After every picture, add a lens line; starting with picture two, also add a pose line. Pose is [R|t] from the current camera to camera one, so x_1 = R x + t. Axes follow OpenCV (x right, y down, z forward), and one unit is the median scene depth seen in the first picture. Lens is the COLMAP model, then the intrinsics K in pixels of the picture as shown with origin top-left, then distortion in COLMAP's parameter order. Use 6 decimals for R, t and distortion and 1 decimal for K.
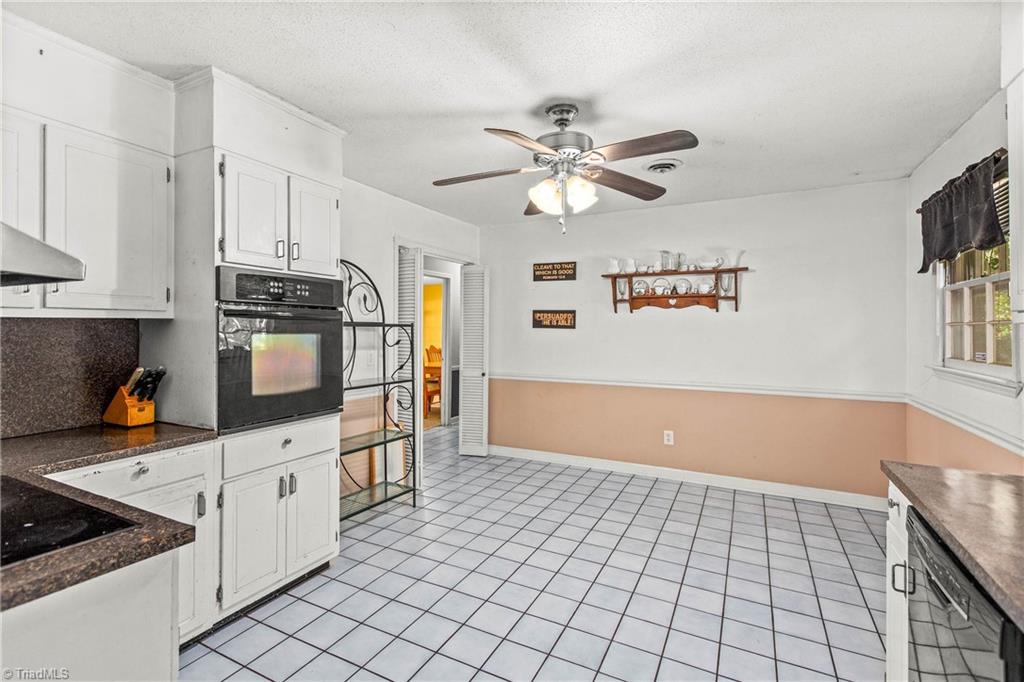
lens RADIAL K [[465.4, 0, 512.7], [0, 465.4, 330.0], [0, 0, 1]] dist [0.000137, 0.000492]
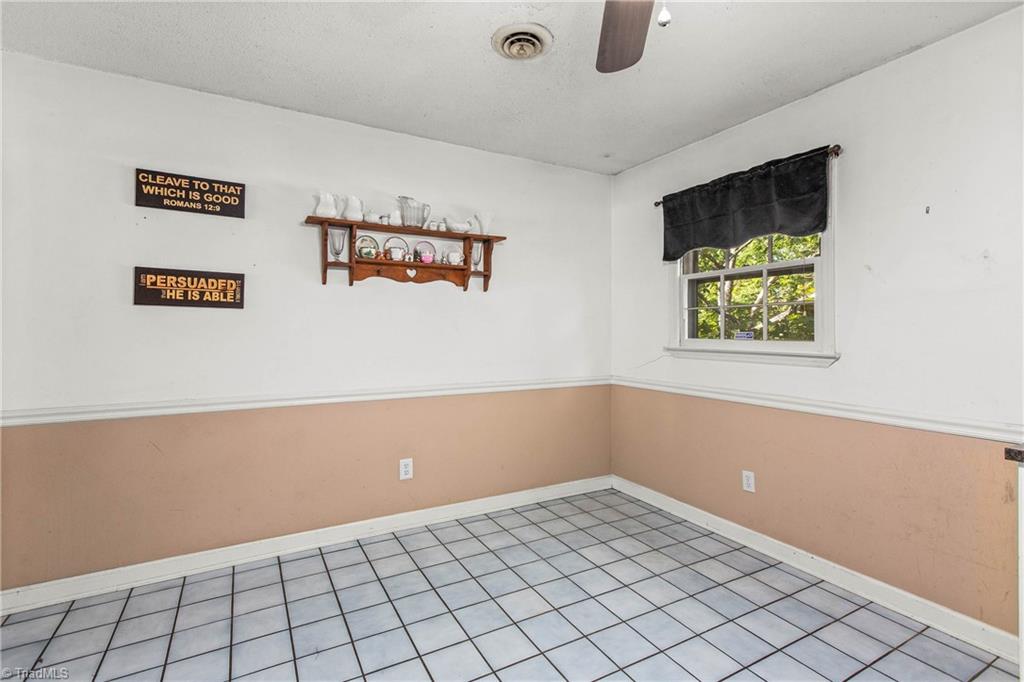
lens RADIAL K [[465.4, 0, 508.6], [0, 465.4, 331.6], [0, 0, 1]] dist [0.000137, 0.000492]
pose [[0.564943, -0.002927, 0.825124, -0.150752], [0.003172, 0.999994, 0.001376, 0.026704], [-0.825124, 0.001840, 0.564949, 0.485795]]
